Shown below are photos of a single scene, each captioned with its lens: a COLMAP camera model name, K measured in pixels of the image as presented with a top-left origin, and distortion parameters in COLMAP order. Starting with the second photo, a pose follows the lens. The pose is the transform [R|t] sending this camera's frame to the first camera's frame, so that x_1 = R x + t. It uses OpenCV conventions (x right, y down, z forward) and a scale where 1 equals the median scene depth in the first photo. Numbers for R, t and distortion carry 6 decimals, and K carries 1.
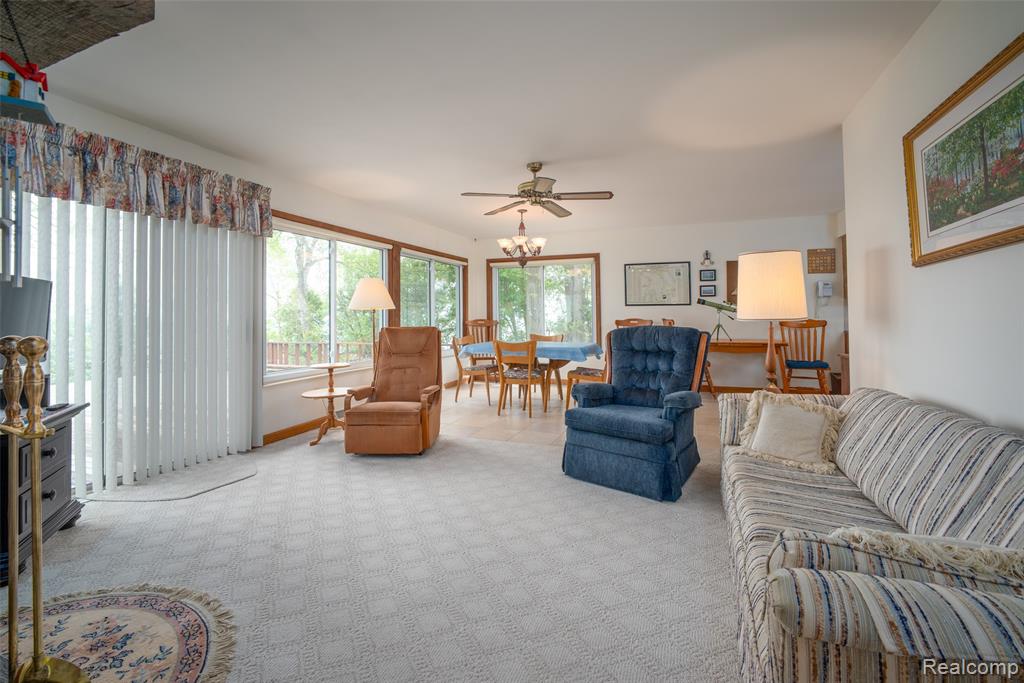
lens RADIAL K [[442.0, 0, 509.8], [0, 442.0, 312.6], [0, 0, 1]] dist [-0.013087, 0.000679]
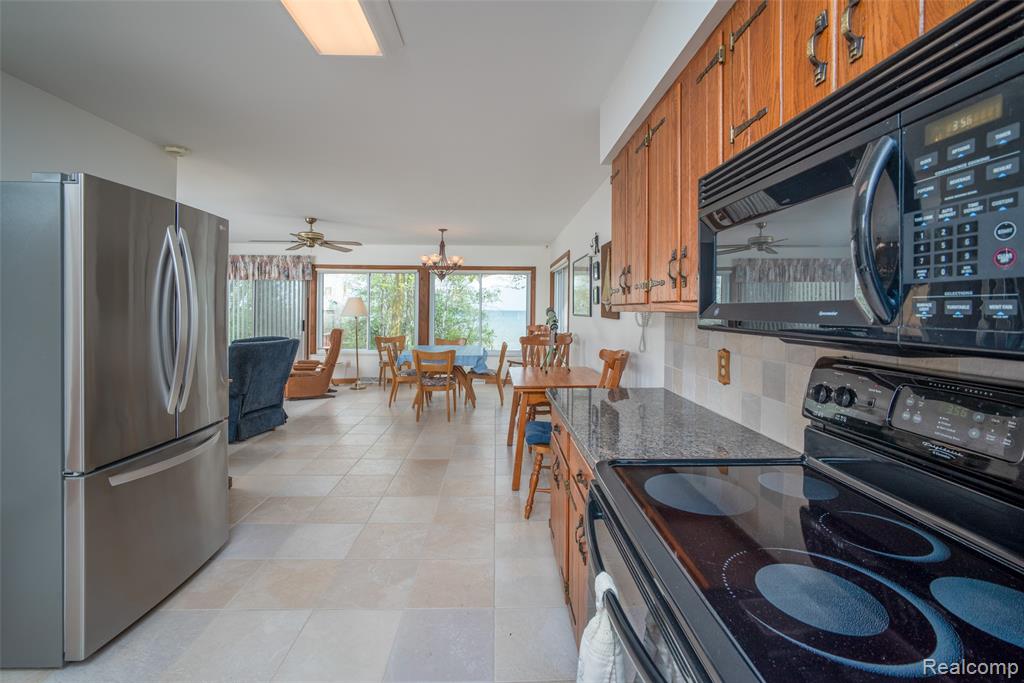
lens RADIAL K [[432.2, 0, 512.1], [0, 432.2, 307.8], [0, 0, 1]] dist [-0.044981, 0.000306]
pose [[0.422259, 0.004514, -0.906464, 0.976342], [-0.001361, 0.999990, 0.004346, -0.034054], [0.906474, -0.000602, 0.422261, 0.622333]]
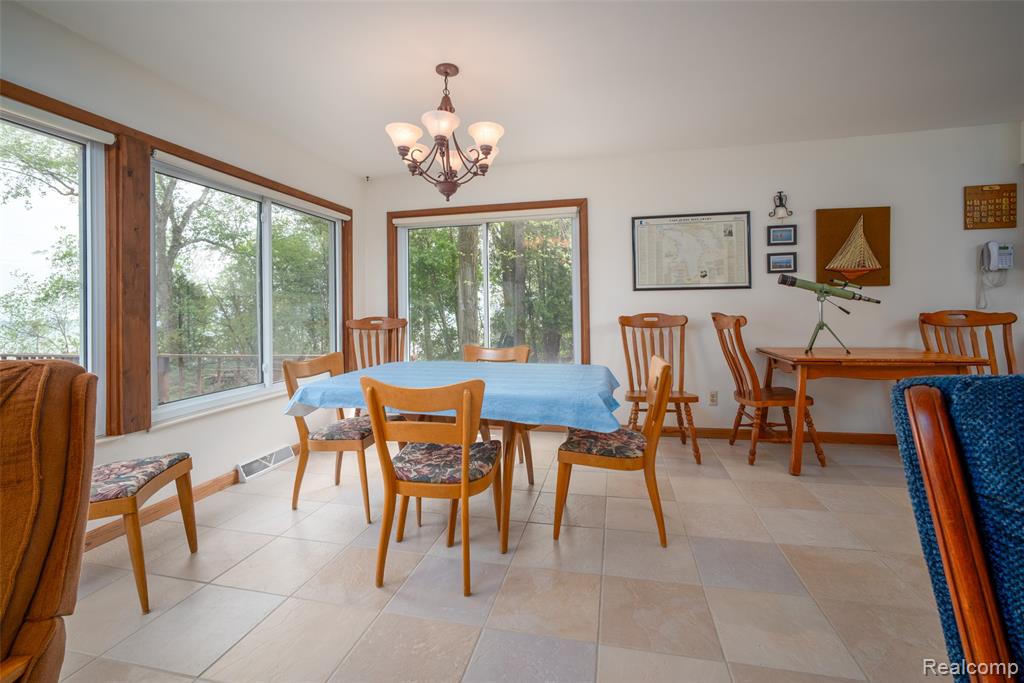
lens RADIAL K [[432.2, 0, 512.1], [0, 432.2, 307.8], [0, 0, 1]] dist [-0.044981, 0.000306]
pose [[0.986873, -0.009636, 0.161211, 0.019915], [0.009114, 0.999951, 0.003980, 0.003144], [-0.161242, -0.002458, 0.986912, 0.519289]]
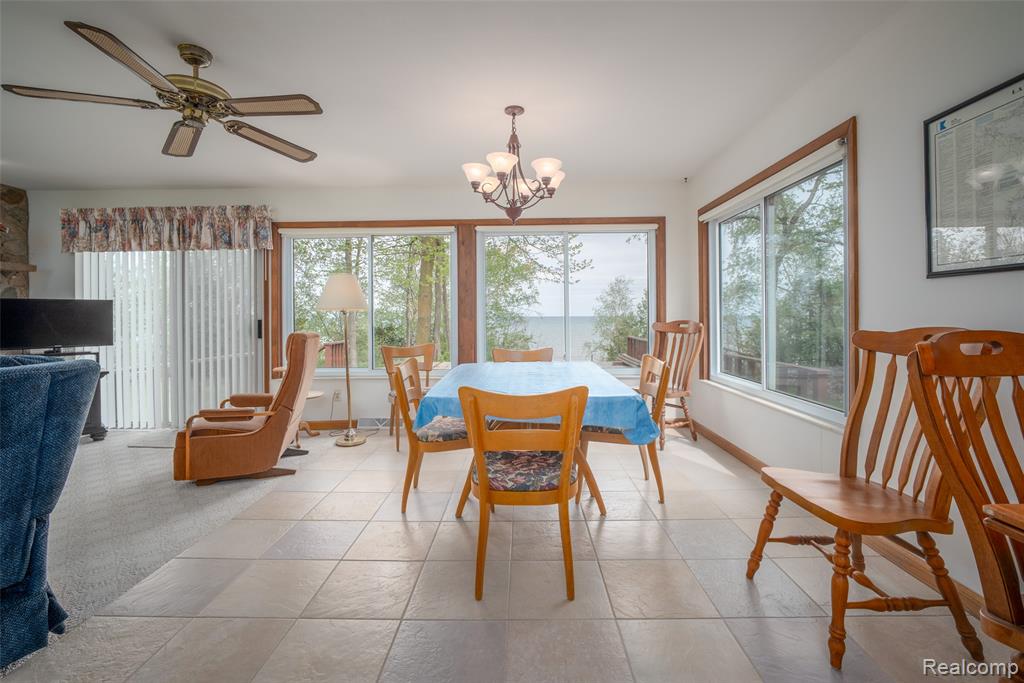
lens RADIAL K [[442.0, 0, 509.8], [0, 442.0, 312.6], [0, 0, 1]] dist [-0.013087, 0.000679]
pose [[0.354479, -0.004728, -0.935052, 0.450684], [0.015557, 0.999879, 0.000842, 0.001462], [0.934934, -0.014845, 0.354510, 0.724714]]
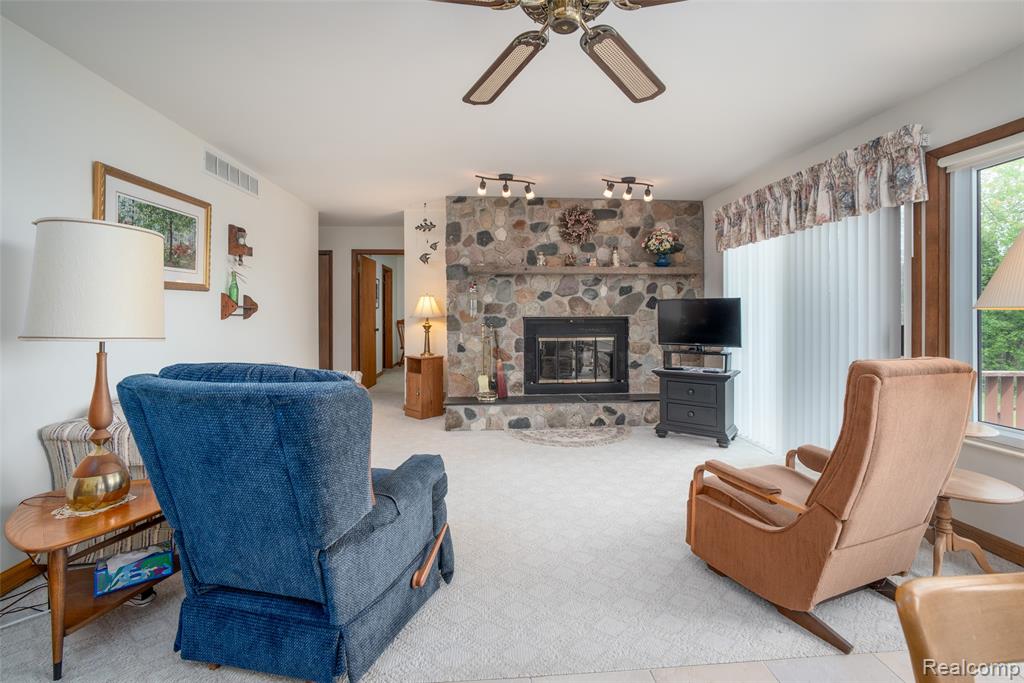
lens RADIAL K [[442.0, 0, 509.8], [0, 442.0, 312.6], [0, 0, 1]] dist [-0.013087, 0.000679]
pose [[-0.899565, 0.008977, -0.436695, 0.162804], [0.013037, 0.999895, -0.006300, -0.006889], [0.436593, -0.011361, -0.899588, 0.809156]]
